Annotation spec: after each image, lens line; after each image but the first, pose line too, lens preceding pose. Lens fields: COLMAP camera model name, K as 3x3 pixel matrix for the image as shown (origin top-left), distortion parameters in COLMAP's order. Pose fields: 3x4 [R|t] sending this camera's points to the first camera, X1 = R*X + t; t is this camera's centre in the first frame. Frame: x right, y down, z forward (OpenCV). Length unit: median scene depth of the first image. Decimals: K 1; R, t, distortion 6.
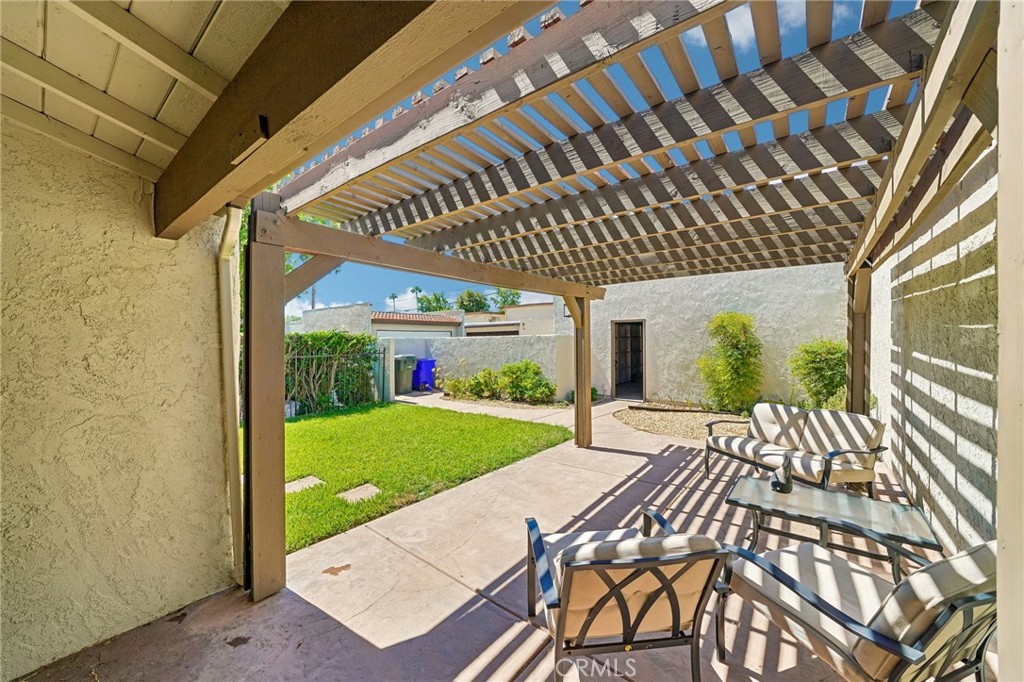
lens RADIAL K [[374.9, 0, 518.9], [0, 374.9, 339.9], [0, 0, 1]] dist [-0.014559, -0.000601]
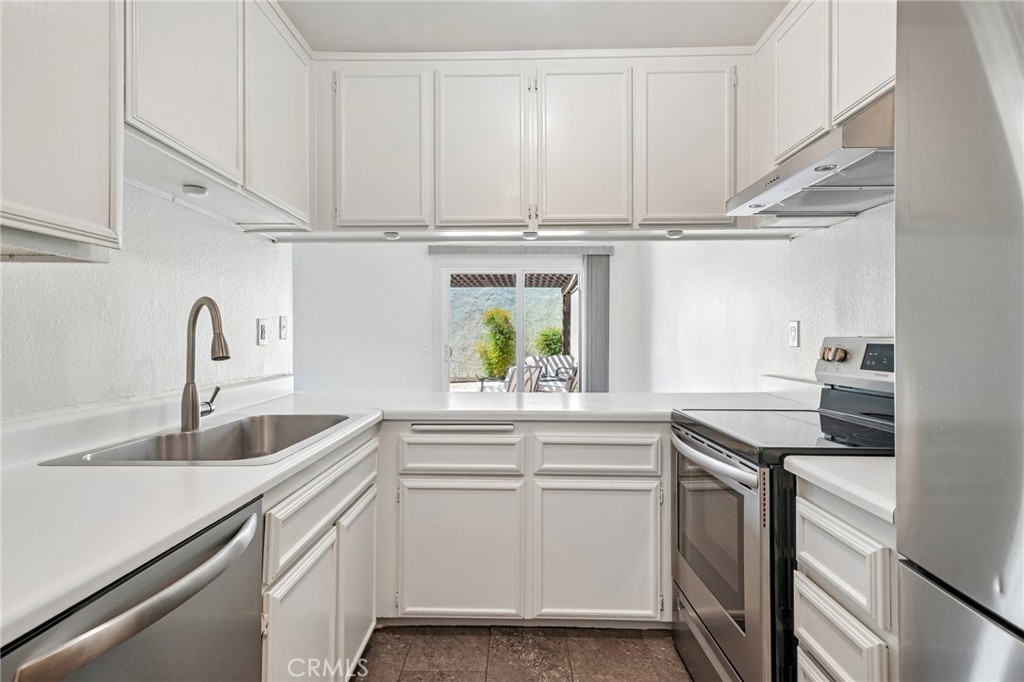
lens RADIAL K [[545.0, 0, 503.3], [0, 545.0, 332.1], [0, 0, 1]] dist [0.018157, 0.004615]
pose [[0.812452, 0.014356, 0.582852, -1.238075], [-0.007334, 0.999869, -0.014404, 0.091941], [-0.582982, 0.007428, 0.812451, -1.371059]]
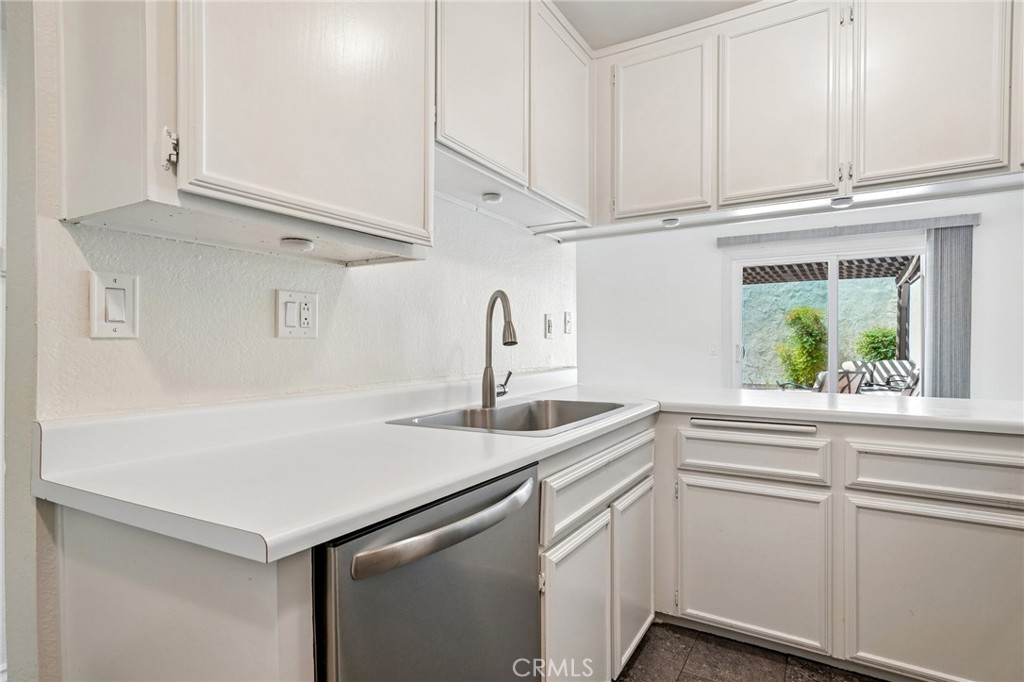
lens RADIAL K [[545.0, 0, 507.4], [0, 545.0, 347.6], [0, 0, 1]] dist [0.018157, 0.004615]
pose [[0.993708, 0.004056, 0.111928, -1.221521], [-0.004799, 0.999968, 0.006370, 0.110232], [-0.111899, -0.006867, 0.993696, -1.365928]]
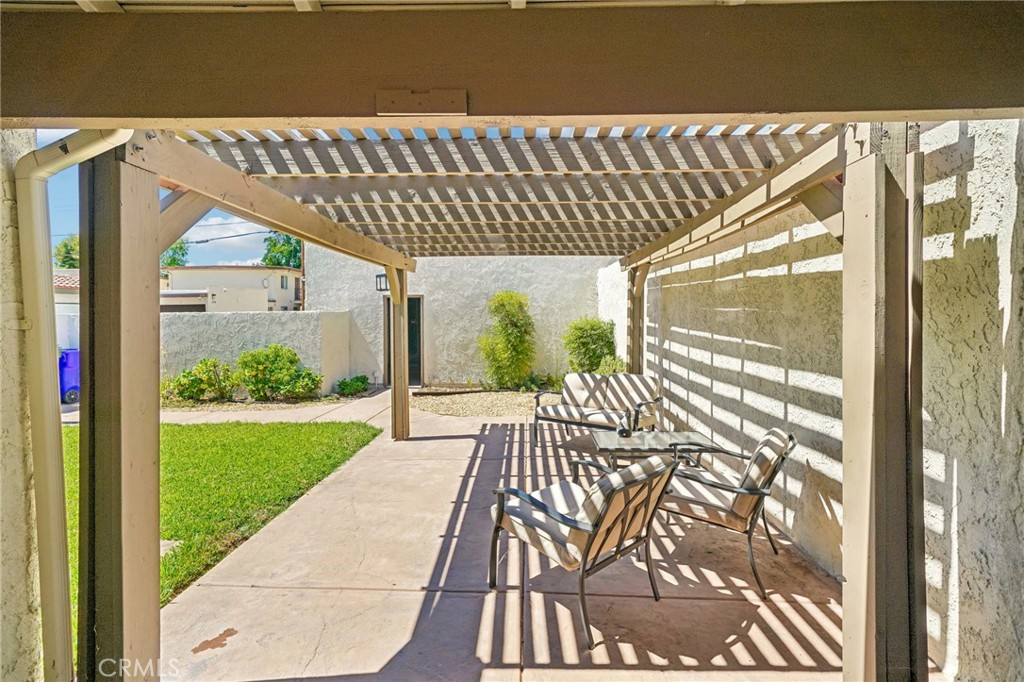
lens RADIAL K [[455.6, 0, 511.8], [0, 455.6, 322.1], [0, 0, 1]] dist [0.005267, 0.000224]
pose [[0.806194, -0.002641, 0.591646, -0.339216], [-0.002195, 0.999970, 0.007455, 0.002817], [-0.591648, -0.007309, 0.806164, -0.019147]]
